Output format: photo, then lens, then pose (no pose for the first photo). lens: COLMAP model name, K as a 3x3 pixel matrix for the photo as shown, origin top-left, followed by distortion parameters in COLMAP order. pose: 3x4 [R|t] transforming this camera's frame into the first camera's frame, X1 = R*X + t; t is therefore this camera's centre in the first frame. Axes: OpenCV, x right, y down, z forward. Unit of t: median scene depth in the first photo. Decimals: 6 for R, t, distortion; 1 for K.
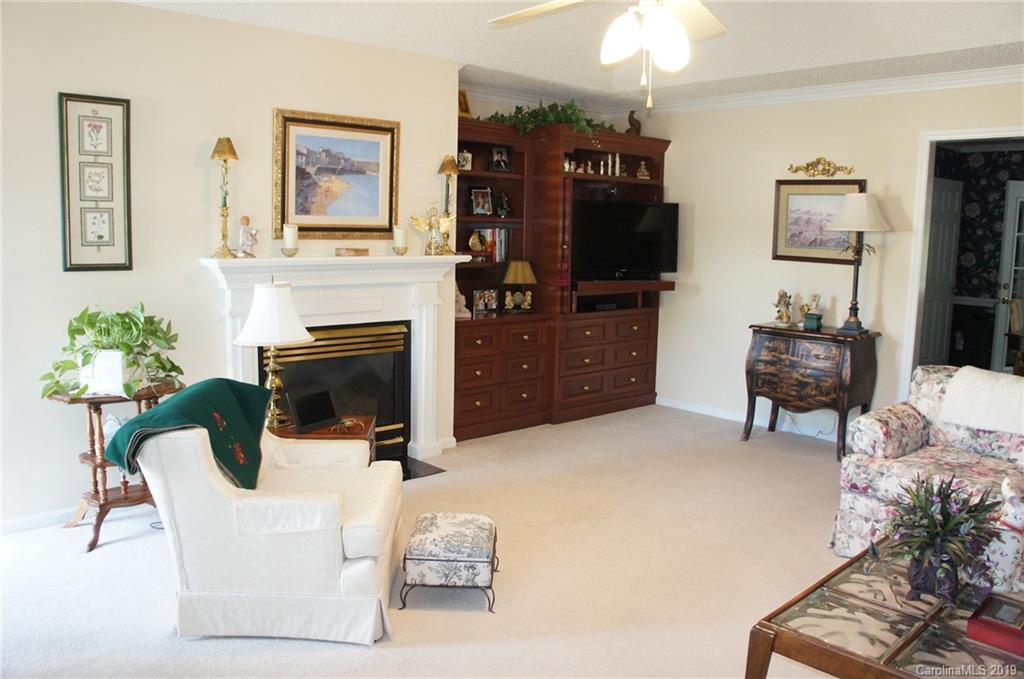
lens RADIAL K [[818.3, 0, 516.1], [0, 818.3, 329.2], [0, 0, 1]] dist [-0.114473, 0.010610]
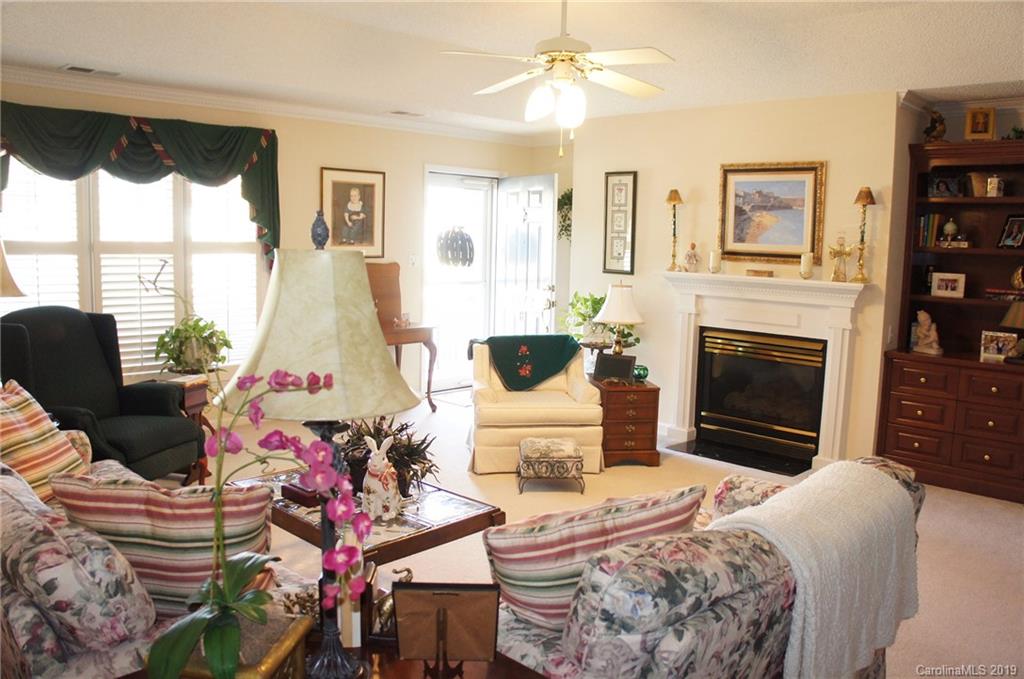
lens RADIAL K [[818.3, 0, 514.7], [0, 818.3, 341.2], [0, 0, 1]] dist [-0.114473, 0.010610]
pose [[0.062729, 0.108525, -0.992113, 1.118649], [-0.146342, 0.984326, 0.098420, -0.067197], [0.987243, 0.139014, 0.077627, 0.622088]]
